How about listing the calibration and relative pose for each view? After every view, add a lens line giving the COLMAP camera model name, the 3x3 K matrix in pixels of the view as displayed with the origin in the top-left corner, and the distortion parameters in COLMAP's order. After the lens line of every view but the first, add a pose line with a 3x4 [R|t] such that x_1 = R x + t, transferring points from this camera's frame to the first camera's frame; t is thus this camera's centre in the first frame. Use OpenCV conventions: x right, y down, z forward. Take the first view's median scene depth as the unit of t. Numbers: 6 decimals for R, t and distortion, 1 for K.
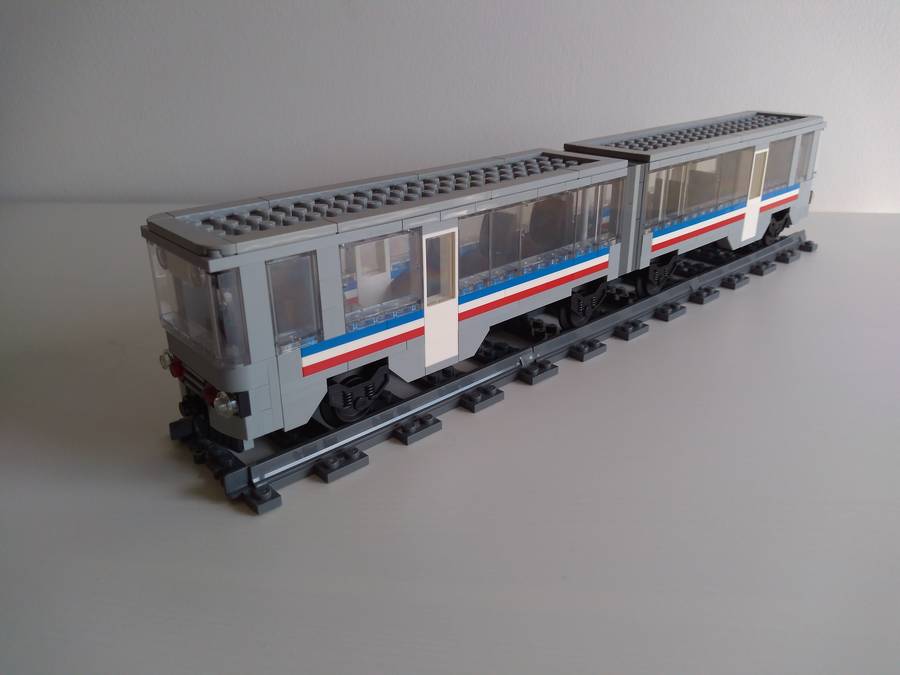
lens RADIAL K [[696.6, 0, 479.3], [0, 696.6, 302.1], [0, 0, 1]] dist [0.044020, -0.002192]
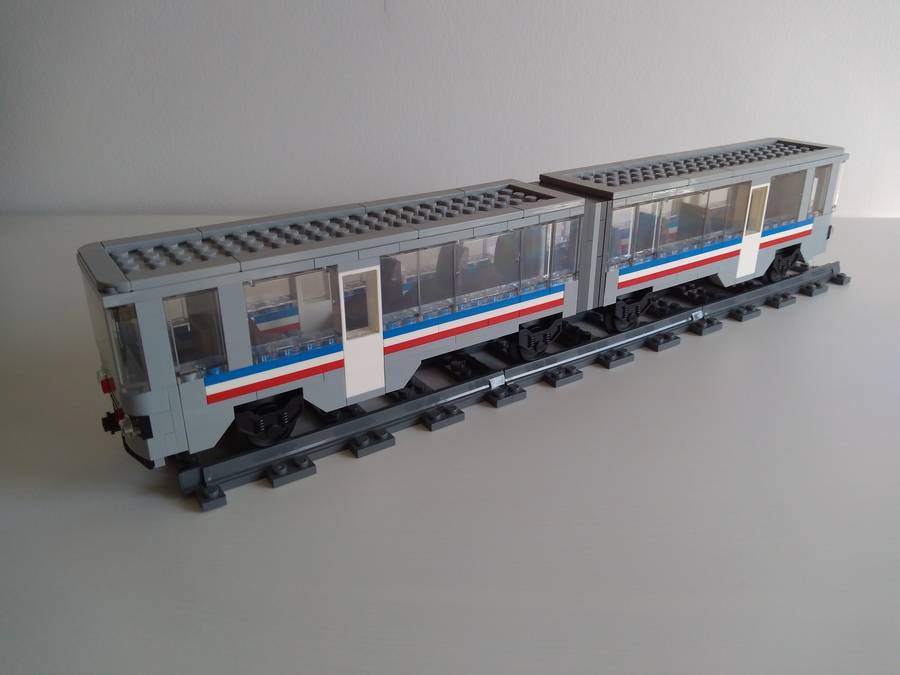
lens RADIAL K [[577.4, 0, 439.0], [0, 577.4, 308.9], [0, 0, 1]] dist [0.041365, -0.001743]
pose [[0.973273, 0.066934, -0.219681, 0.216997], [-0.059196, 0.997378, 0.041626, -0.074988], [0.221891, -0.027509, 0.974683, 0.176538]]
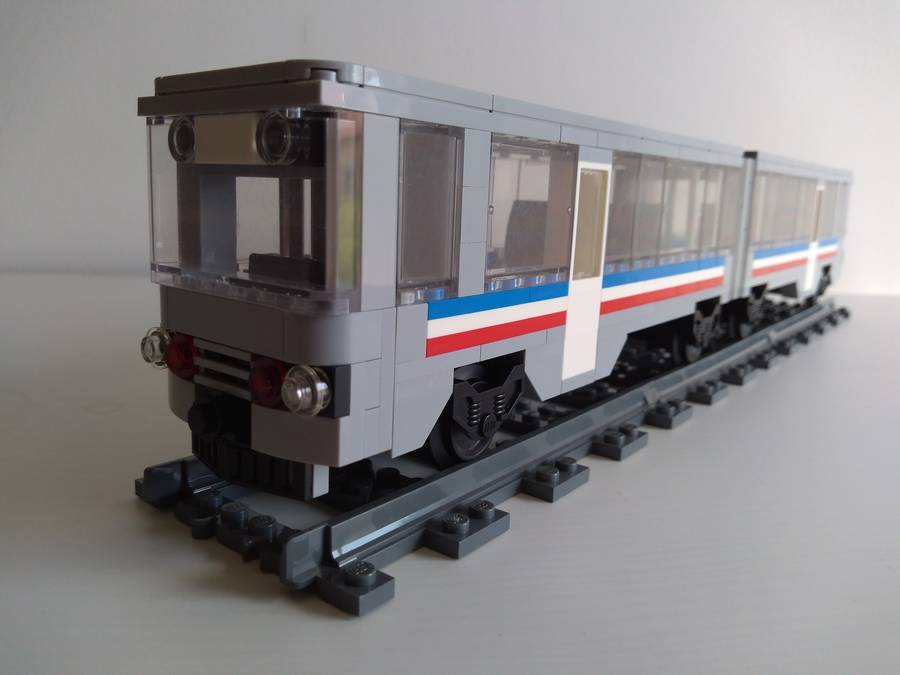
lens RADIAL K [[696.6, 0, 456.2], [0, 696.6, 330.2], [0, 0, 1]] dist [0.044020, -0.002192]
pose [[0.986154, 0.012531, 0.165359, -0.255775], [0.017895, 0.983277, -0.181236, 0.149366], [-0.164865, 0.181686, 0.969438, 0.357188]]
